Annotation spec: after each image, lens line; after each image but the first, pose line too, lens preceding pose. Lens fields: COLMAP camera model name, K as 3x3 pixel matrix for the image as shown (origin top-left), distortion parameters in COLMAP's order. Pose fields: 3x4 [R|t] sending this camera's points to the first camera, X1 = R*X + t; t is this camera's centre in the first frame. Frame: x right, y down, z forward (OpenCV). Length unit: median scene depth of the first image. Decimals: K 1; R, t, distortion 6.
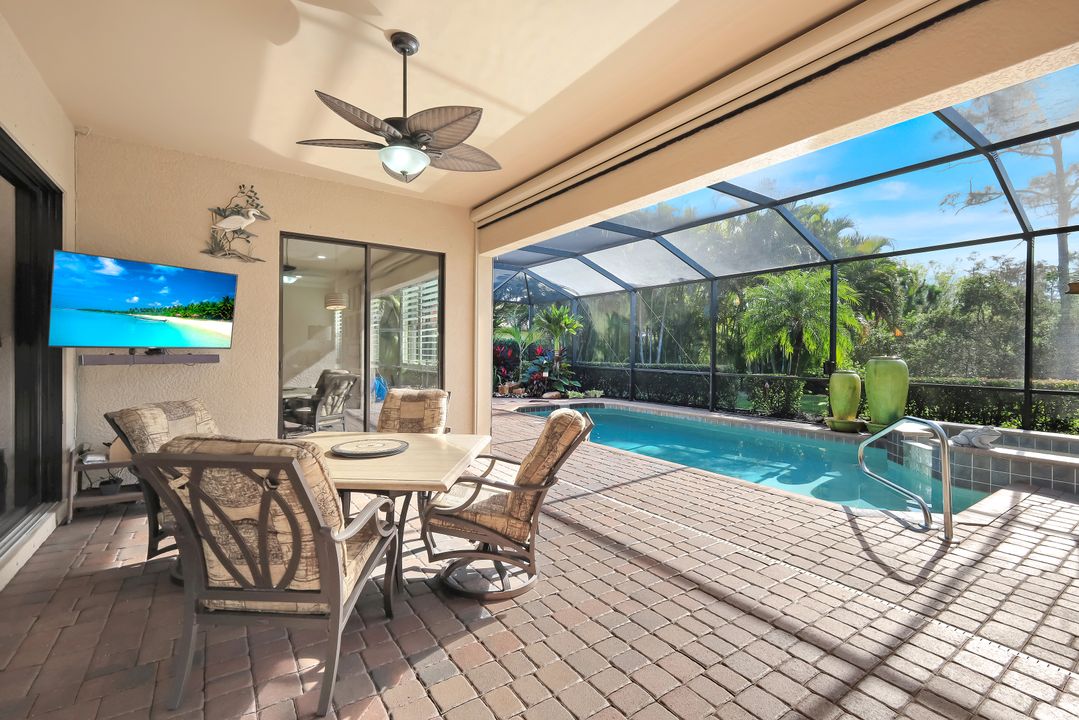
lens RADIAL K [[481.4, 0, 535.5], [0, 481.4, 353.4], [0, 0, 1]] dist [0.002095, 0.000272]
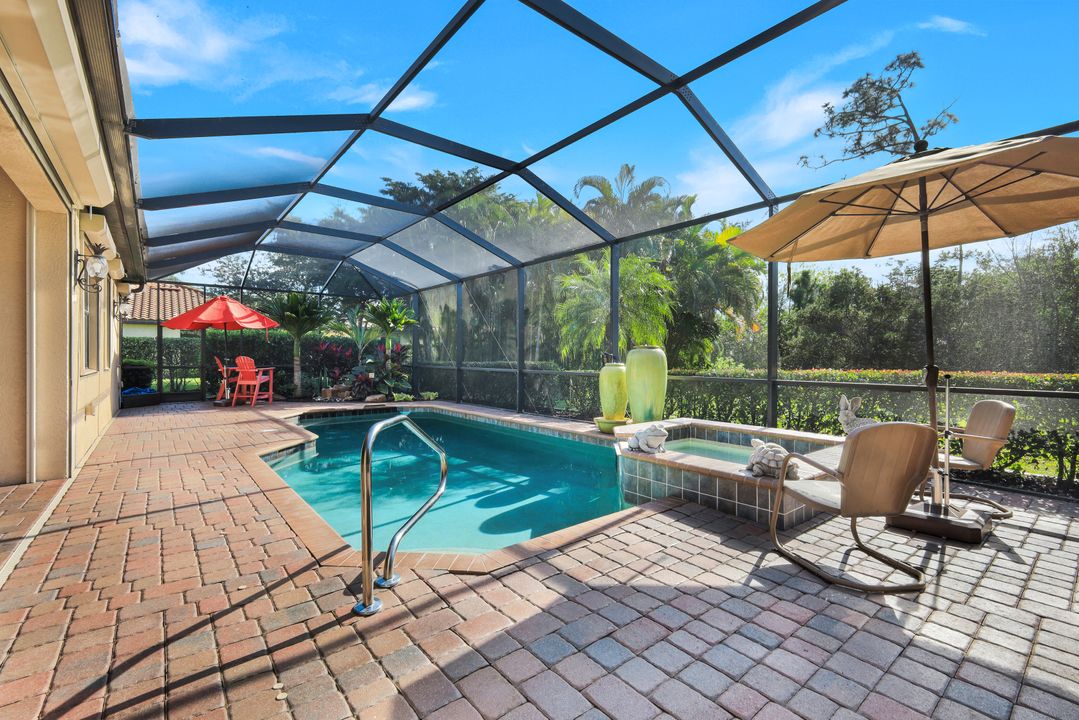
lens RADIAL K [[481.4, 0, 534.9], [0, 481.4, 354.2], [0, 0, 1]] dist [0.002095, 0.000272]
pose [[0.996421, -0.011248, 0.083776, 0.311053], [0.011802, 0.999912, -0.006112, 0.017029], [-0.083700, 0.007079, 0.996466, 0.103073]]
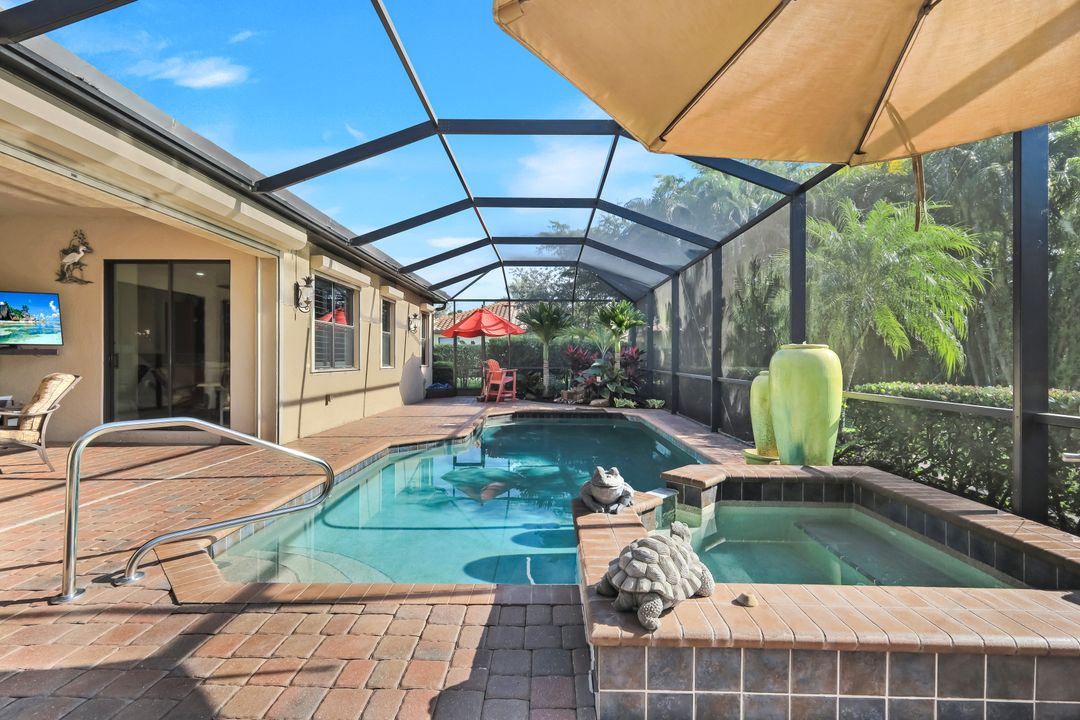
lens RADIAL K [[481.9, 0, 535.1], [0, 481.9, 355.9], [0, 0, 1]] dist [0.002095, 0.000272]
pose [[0.815016, -0.010380, -0.579345, 0.551277], [0.000379, 0.999849, -0.017381, 0.019963], [0.579438, 0.013946, 0.814897, 0.257780]]
